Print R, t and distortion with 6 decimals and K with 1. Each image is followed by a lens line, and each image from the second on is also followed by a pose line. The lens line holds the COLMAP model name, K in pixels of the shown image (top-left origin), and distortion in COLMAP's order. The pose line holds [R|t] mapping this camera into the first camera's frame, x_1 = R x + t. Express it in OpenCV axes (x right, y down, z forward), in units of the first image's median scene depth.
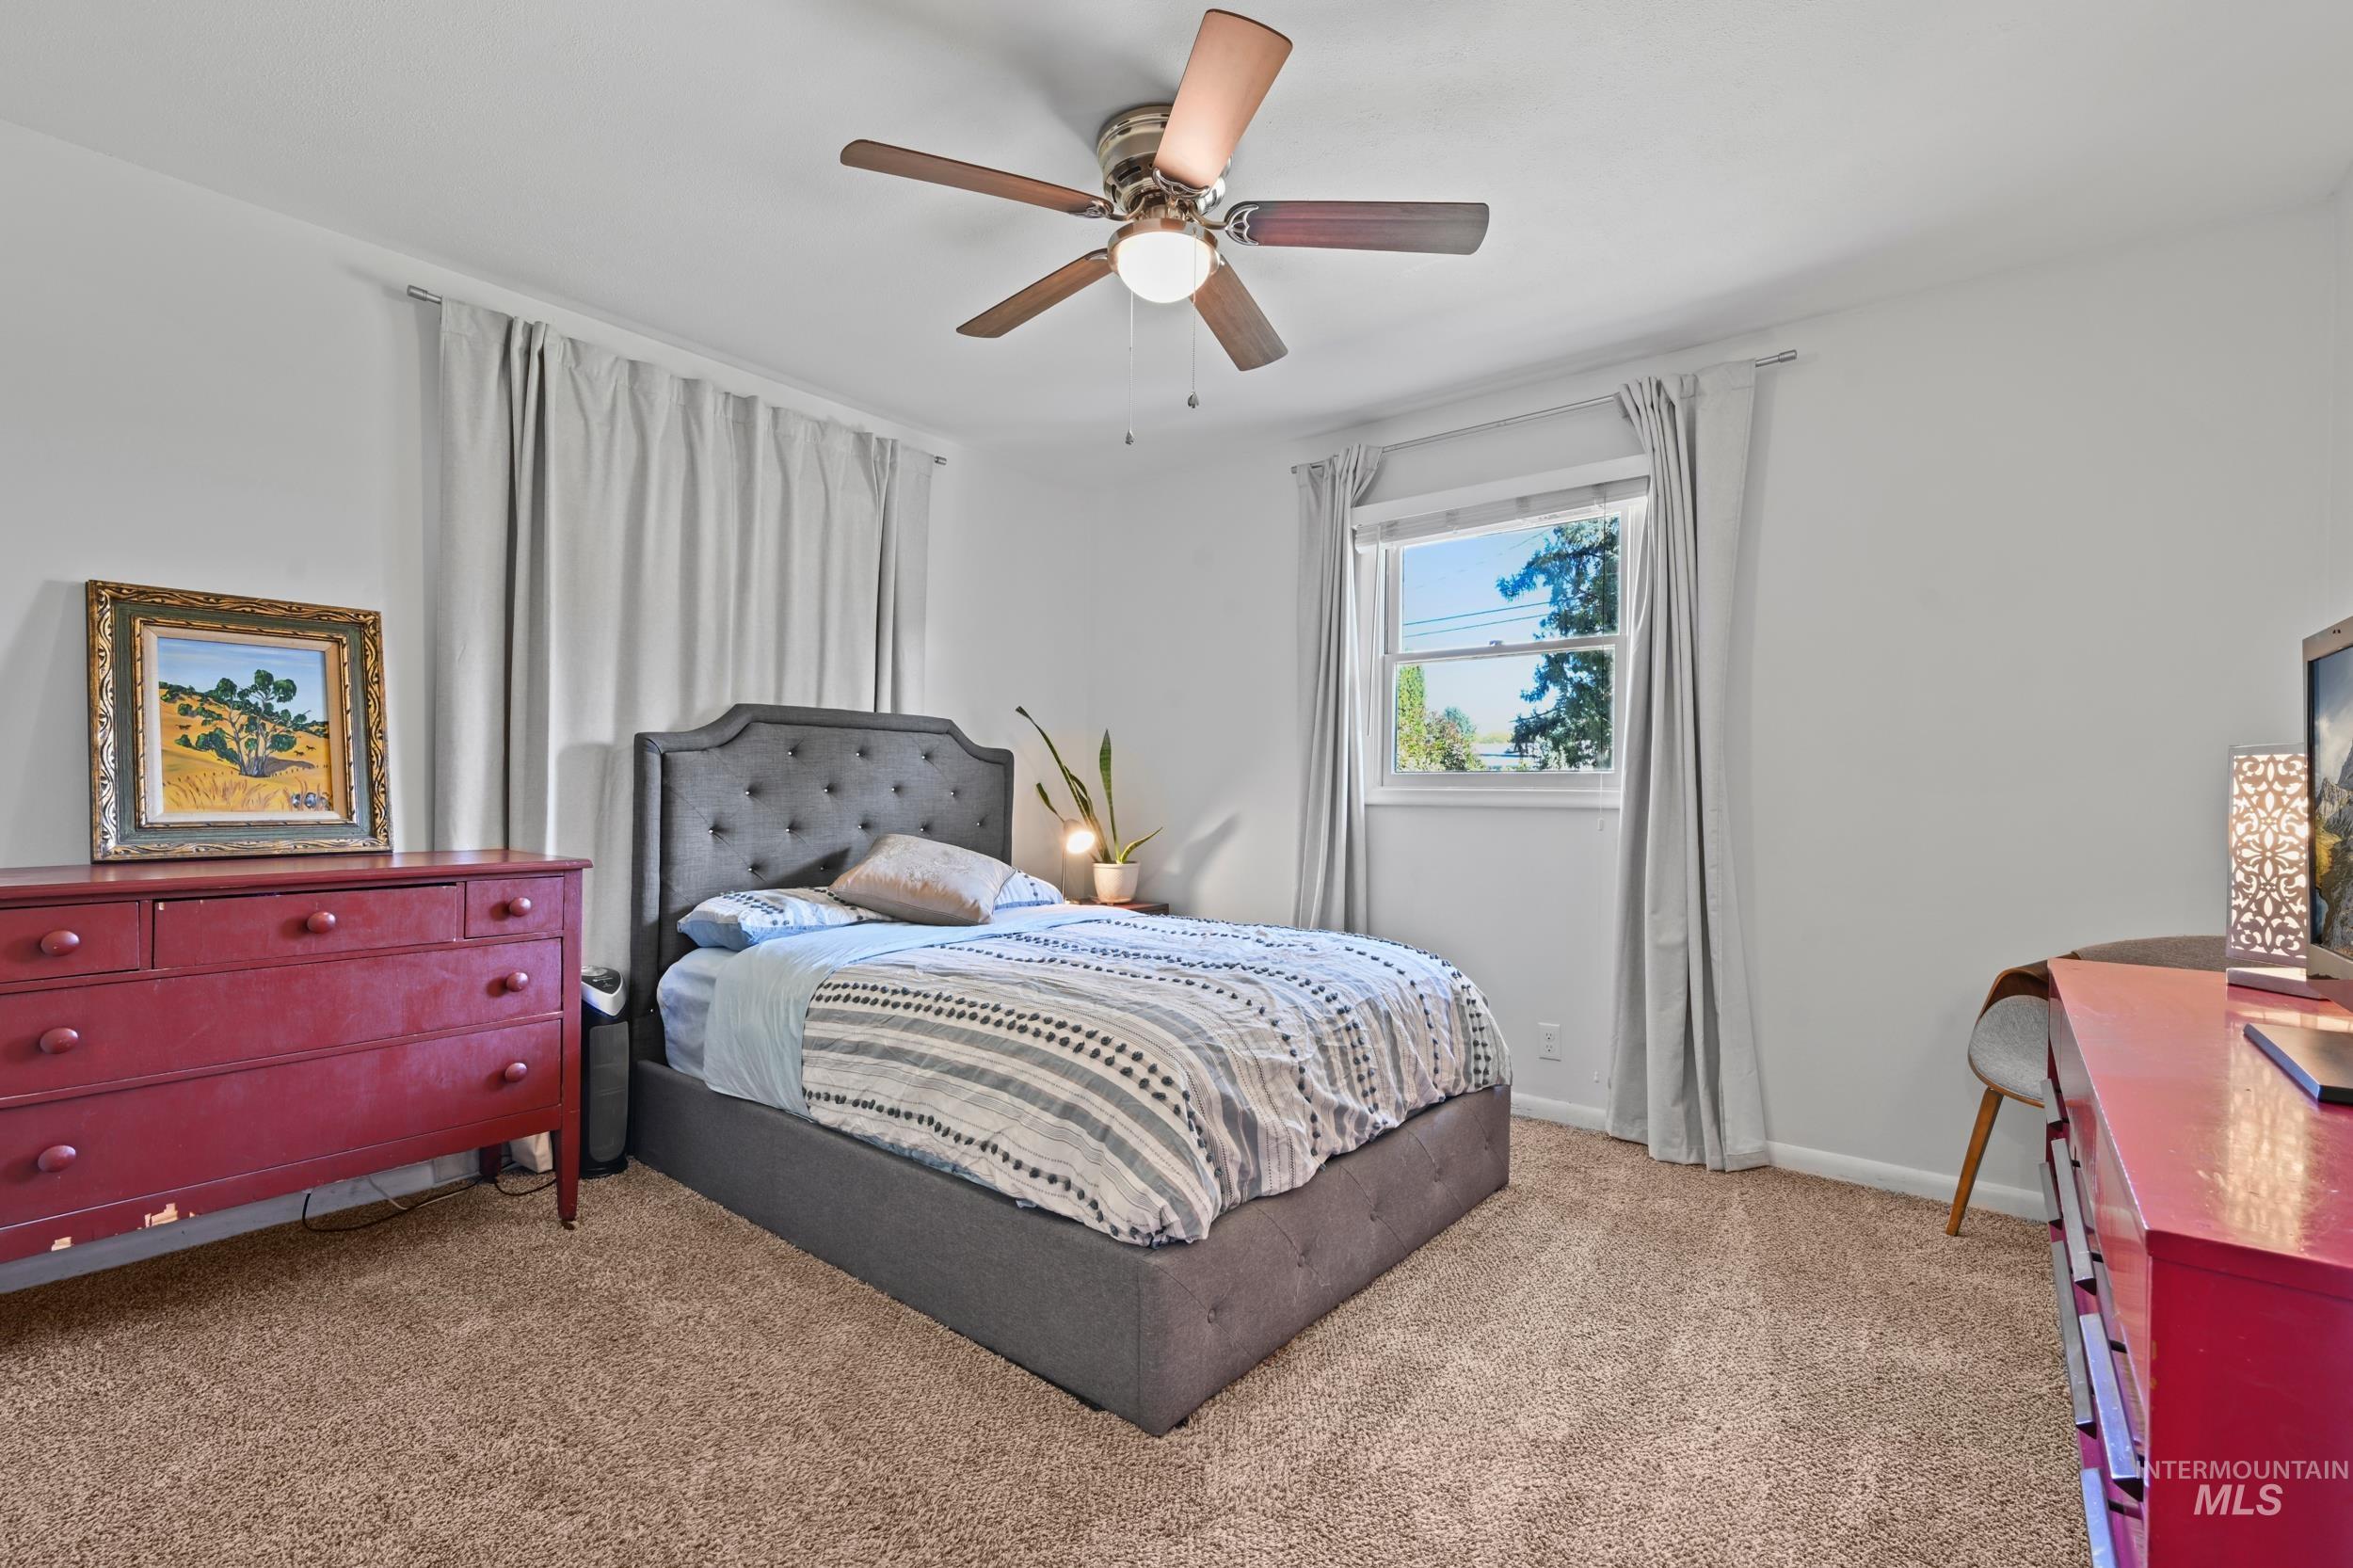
lens RADIAL K [[961.6, 0, 1184.6], [0, 961.6, 793.0], [0, 0, 1]] dist [-0.000318, 0.000242]
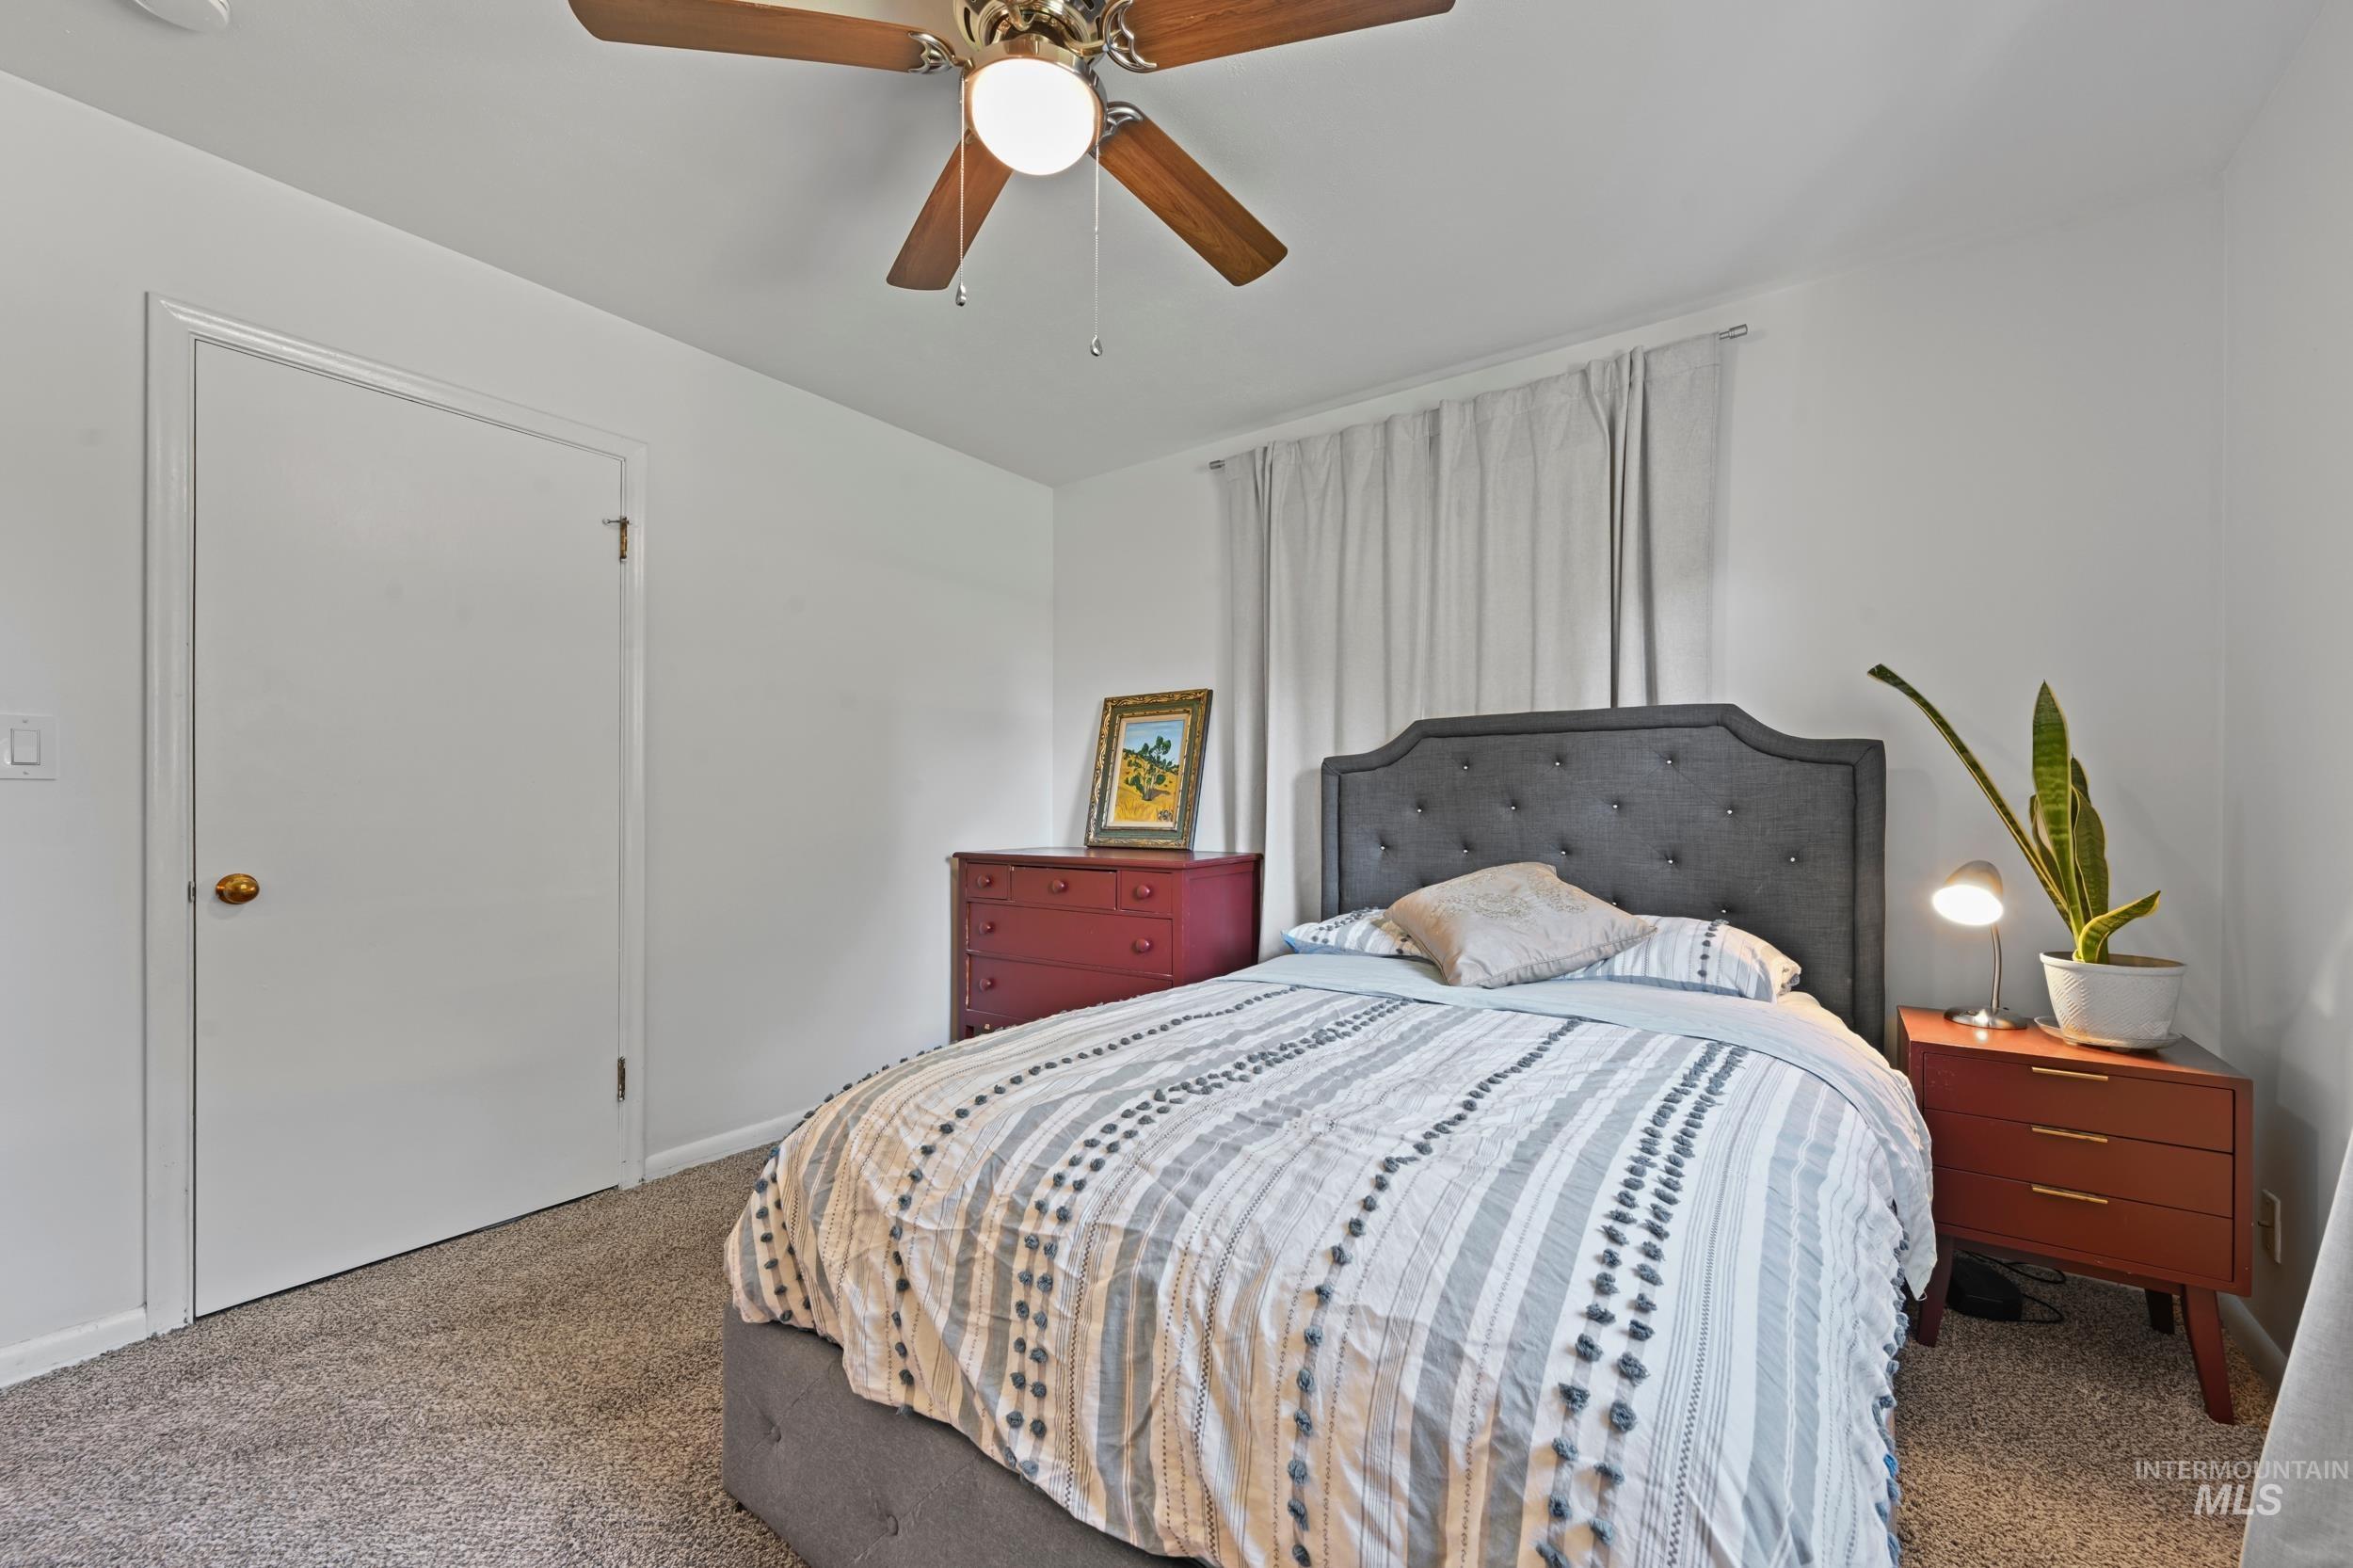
lens RADIAL K [[909.0, 0, 1175.5], [0, 909.0, 804.9], [0, 0, 1]] dist [-0.001273, 0.000094]
pose [[0.076680, -0.005264, -0.997042, 0.595525], [-0.000164, 0.999986, -0.005292, -0.001046], [0.997056, 0.000570, 0.076679, 0.895935]]
